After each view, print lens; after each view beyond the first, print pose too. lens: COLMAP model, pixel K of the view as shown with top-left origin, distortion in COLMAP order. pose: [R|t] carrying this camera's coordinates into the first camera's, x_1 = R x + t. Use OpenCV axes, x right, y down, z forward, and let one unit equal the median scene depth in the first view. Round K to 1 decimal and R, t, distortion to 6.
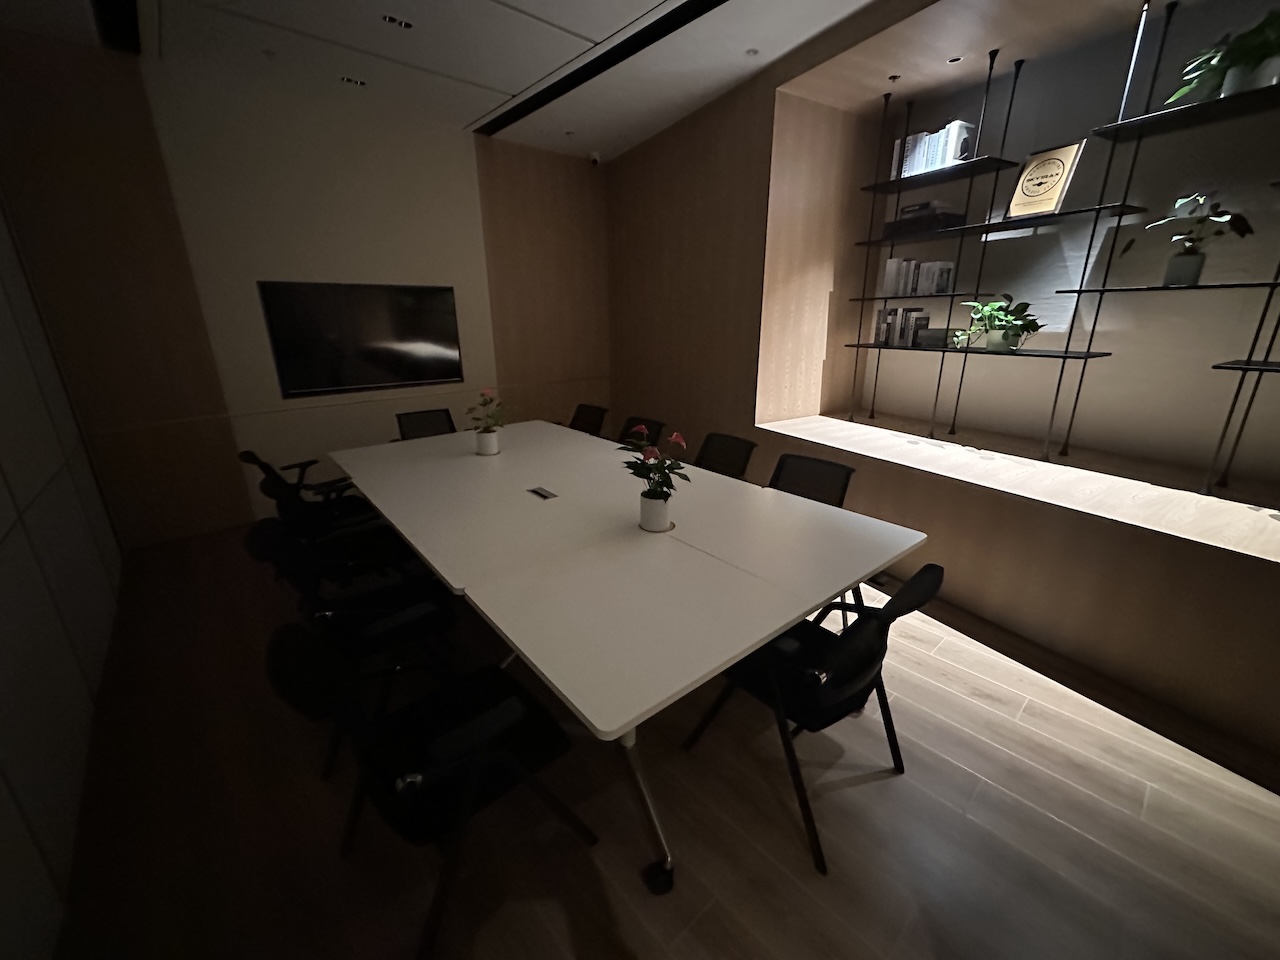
lens RADIAL K [[512.3, 0, 640.0], [0, 512.3, 480.0], [0, 0, 1]] dist [-0.000884, -0.000125]
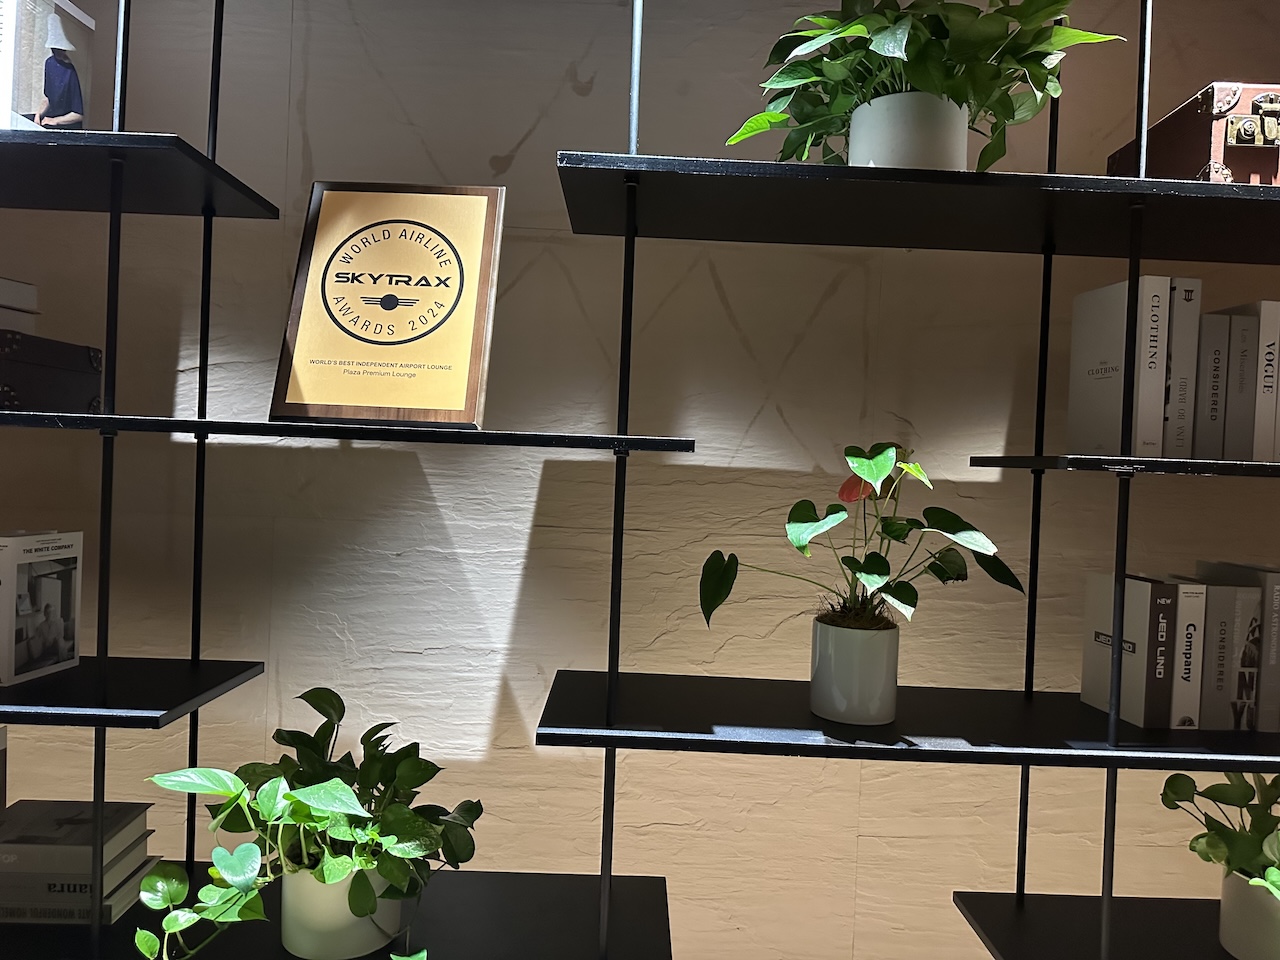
lens RADIAL K [[892.1, 0, 640.0], [0, 892.1, 480.0], [0, 0, 1]] dist [0.003345, 0.000959]
pose [[0.474113, 0.015819, 0.880322, 0.439103], [0.219854, 0.966039, -0.135765, -0.393681], [-0.852573, 0.257911, 0.454534, 0.694764]]
